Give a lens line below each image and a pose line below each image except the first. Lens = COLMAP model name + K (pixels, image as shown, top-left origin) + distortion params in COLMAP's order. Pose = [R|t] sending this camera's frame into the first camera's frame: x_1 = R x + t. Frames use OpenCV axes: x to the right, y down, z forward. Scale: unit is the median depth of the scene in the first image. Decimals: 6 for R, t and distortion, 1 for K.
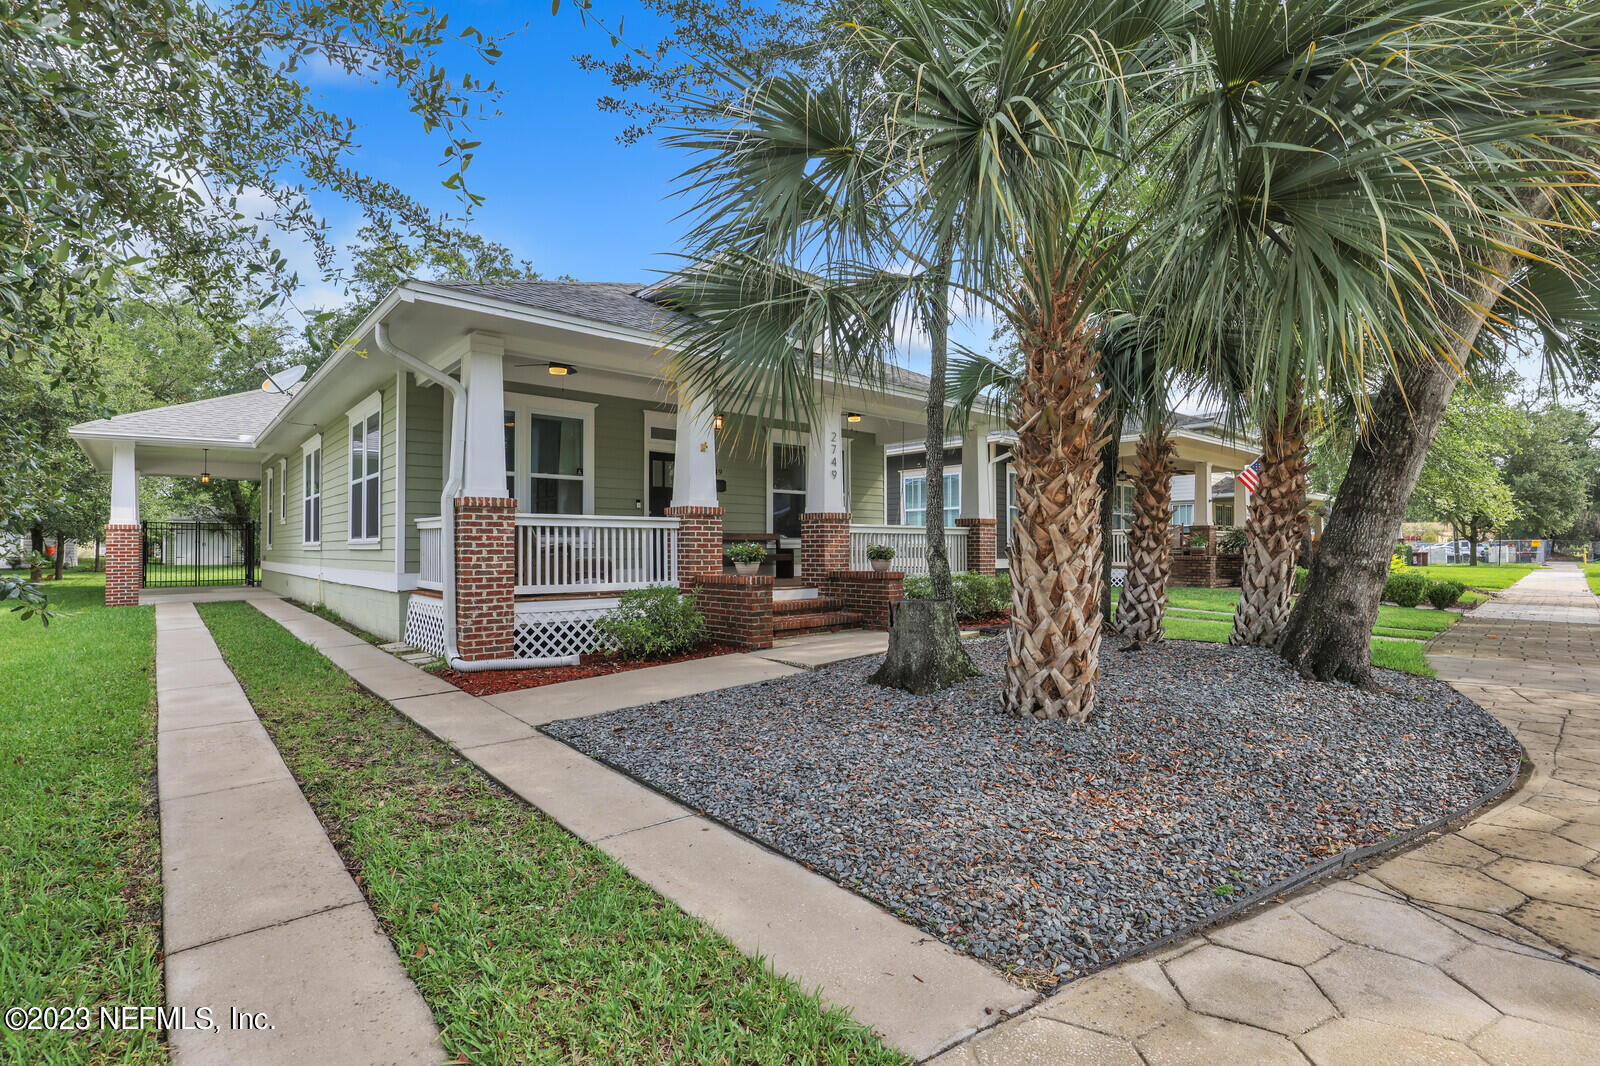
lens RADIAL K [[752.1, 0, 800.3], [0, 752.1, 533.4], [0, 0, 1]] dist [-0.029083, -0.000058]
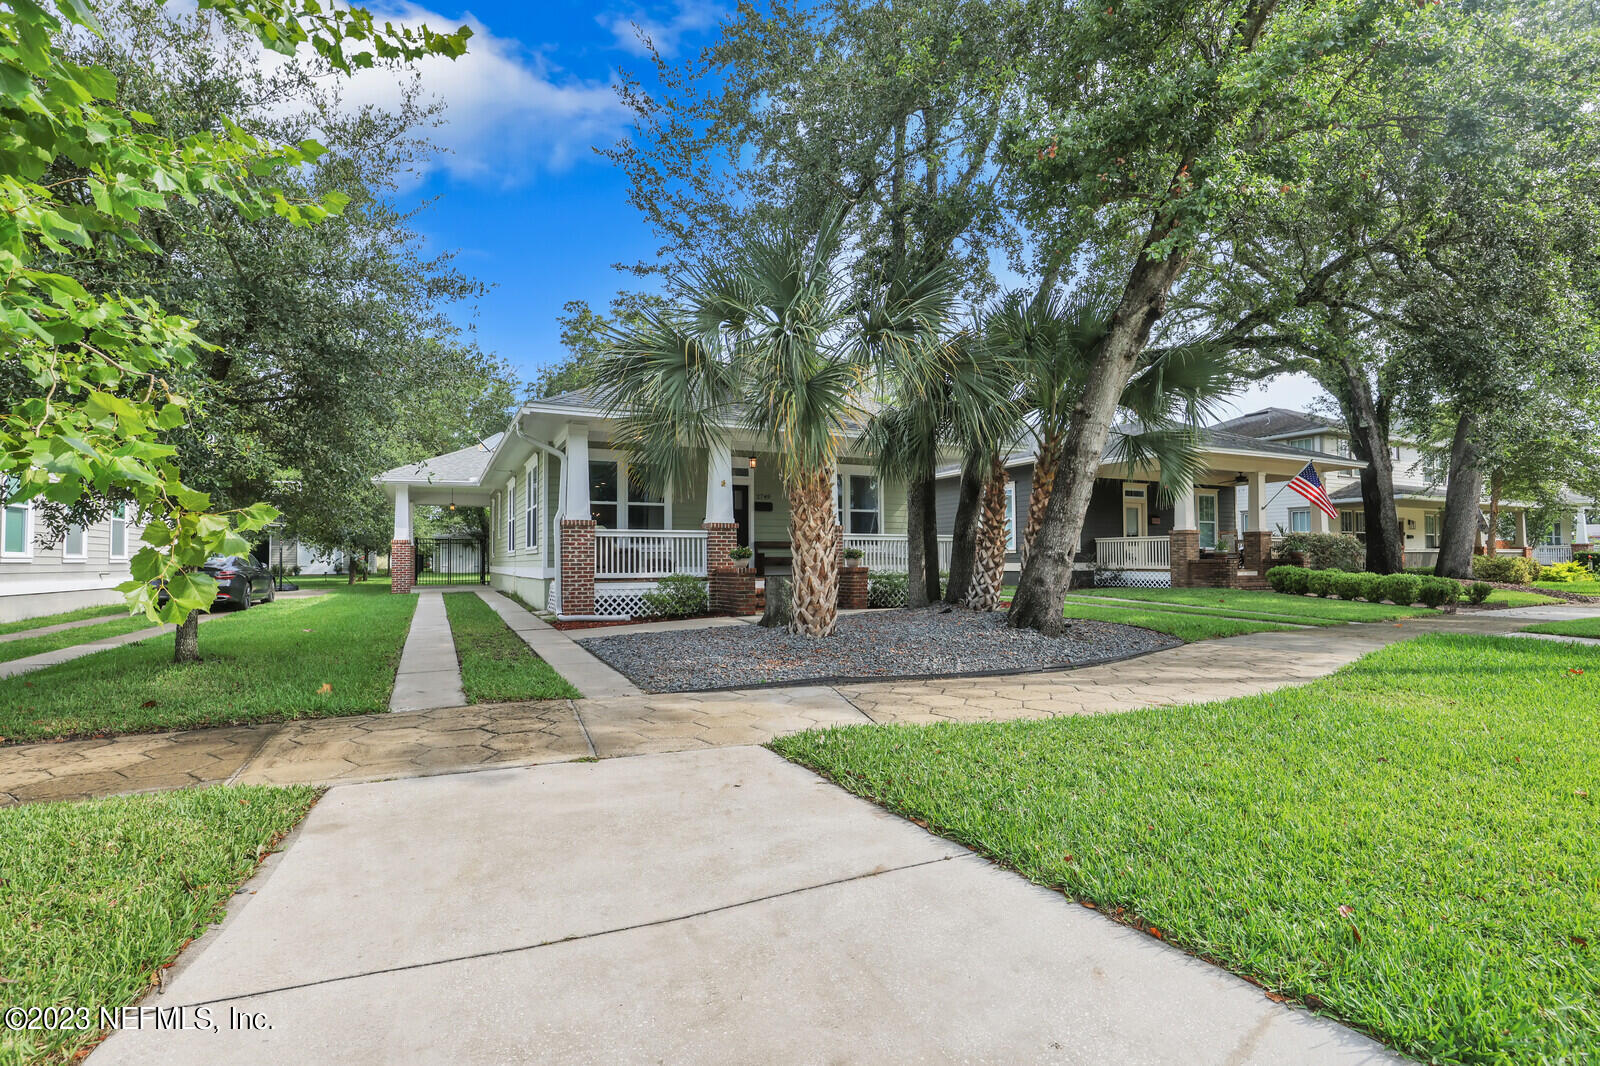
lens RADIAL K [[752.1, 0, 795.6], [0, 752.1, 535.5], [0, 0, 1]] dist [-0.029083, -0.000058]
pose [[0.964396, -0.011564, -0.264208, 0.409487], [0.007648, 0.999845, -0.015843, 0.014417], [0.264351, 0.013258, 0.964335, -0.410977]]
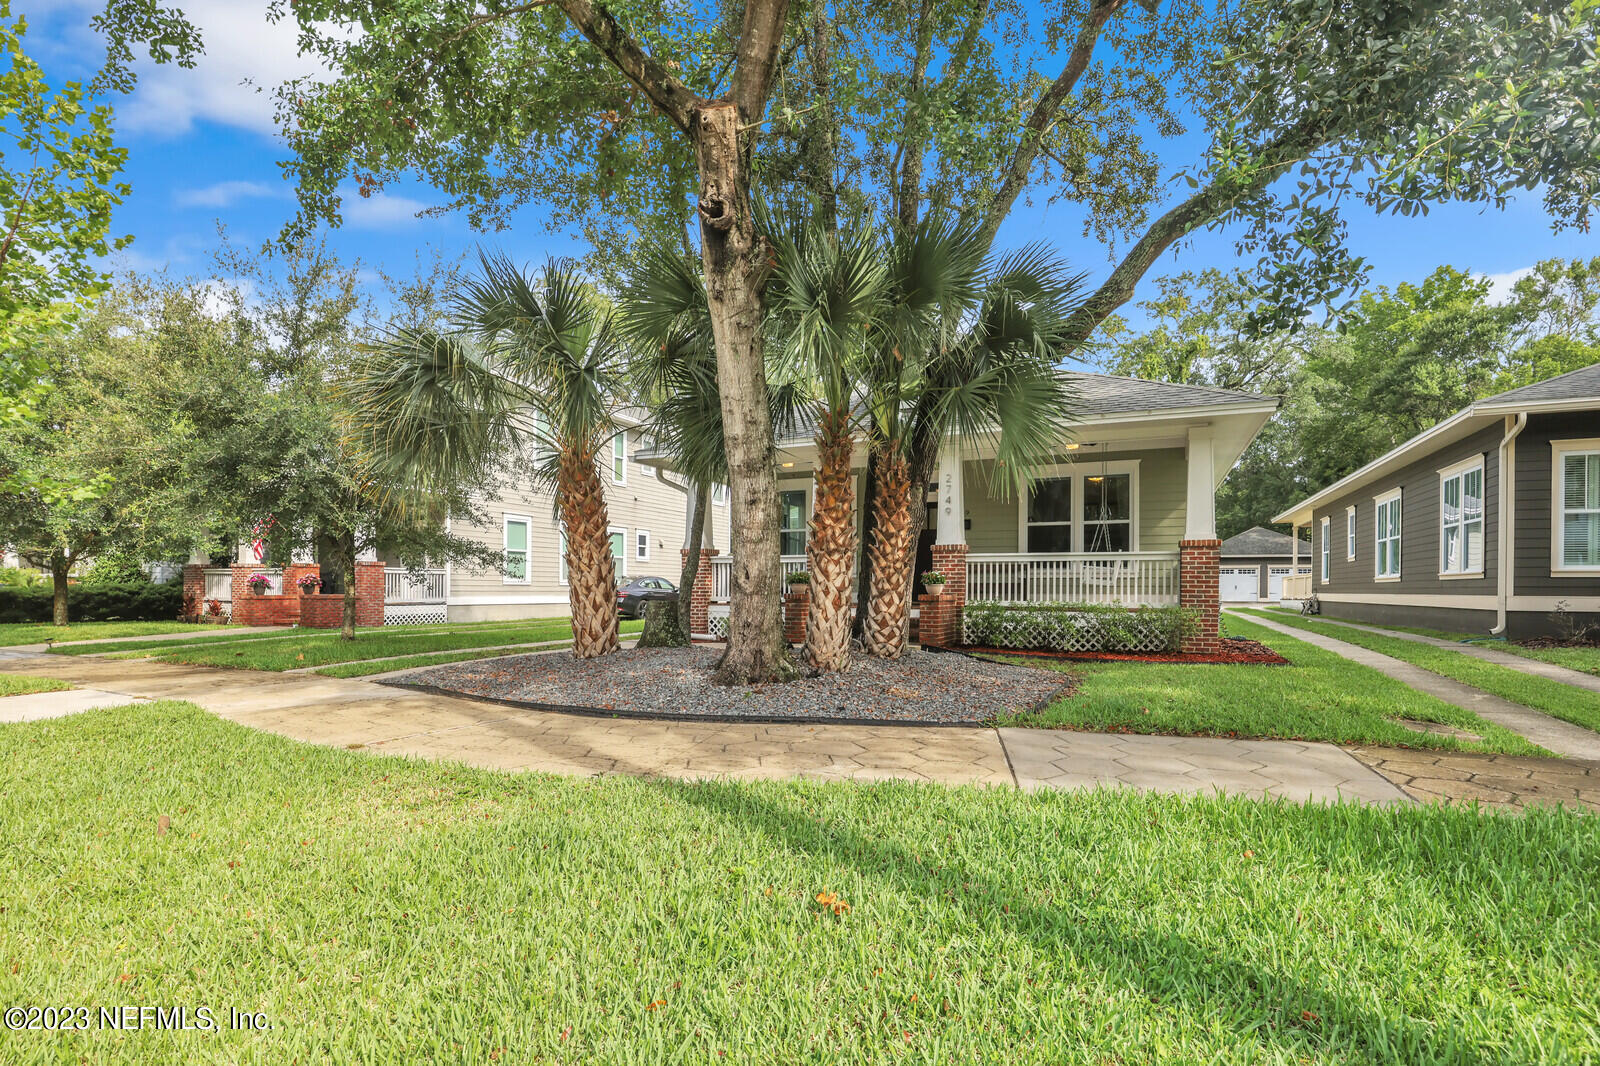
lens RADIAL K [[752.1, 0, 739.4], [0, 752.1, 595.7], [0, 0, 1]] dist [-0.029083, -0.000058]
pose [[0.393593, 0.013613, -0.919184, 1.126461], [0.010363, 0.999761, 0.019244, 0.029207], [0.919226, -0.017099, 0.393358, 0.287410]]
